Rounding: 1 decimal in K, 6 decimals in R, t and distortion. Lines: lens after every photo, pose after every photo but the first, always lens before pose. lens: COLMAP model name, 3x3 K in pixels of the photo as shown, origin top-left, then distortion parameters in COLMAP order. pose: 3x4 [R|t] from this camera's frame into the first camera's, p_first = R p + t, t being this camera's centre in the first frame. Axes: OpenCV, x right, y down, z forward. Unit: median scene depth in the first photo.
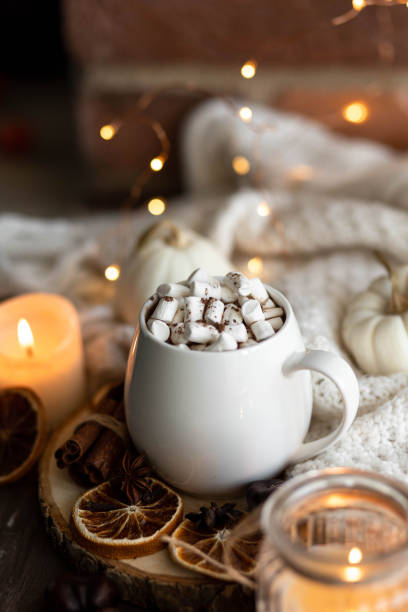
lens RADIAL K [[1615.6, 0, 201.6], [0, 1615.6, 317.6], [0, 0, 1]] dist [-0.049053, 0.000000]
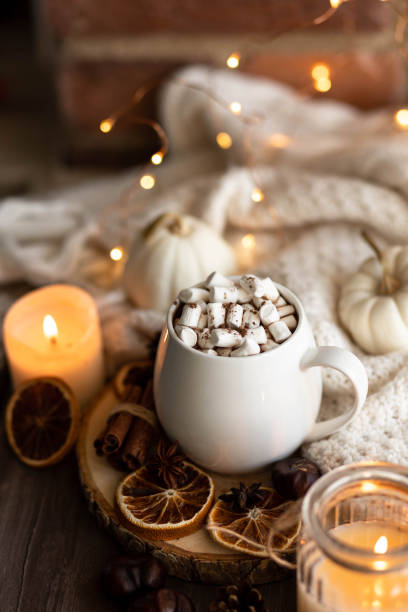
lens RADIAL K [[1615.6, 0, 180.7], [0, 1615.6, 303.9], [0, 0, 1]] dist [-0.049053, 0.000000]
pose [[0.996836, -0.058547, 0.053754, -0.087076], [0.052482, 0.992761, 0.108035, -0.131427], [-0.059690, -0.104872, 0.992693, -0.102386]]
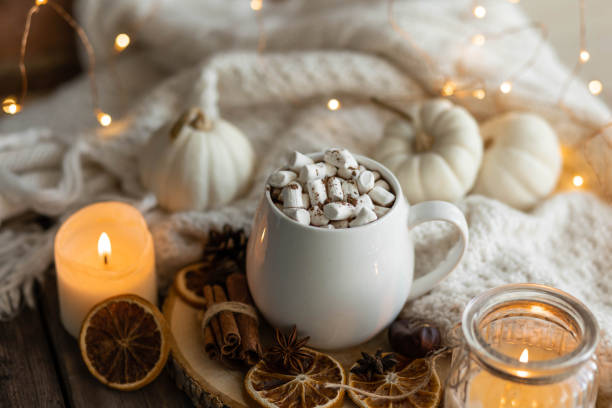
lens RADIAL K [[1615.6, 0, 302.7], [0, 1615.6, 205.7], [0, 0, 1]] dist [-0.049053, 0.000000]
pose [[0.887190, -0.232523, 0.398531, -0.450639], [0.196867, 0.971931, 0.128818, -0.137809], [-0.417297, -0.035828, 0.908064, -0.005740]]
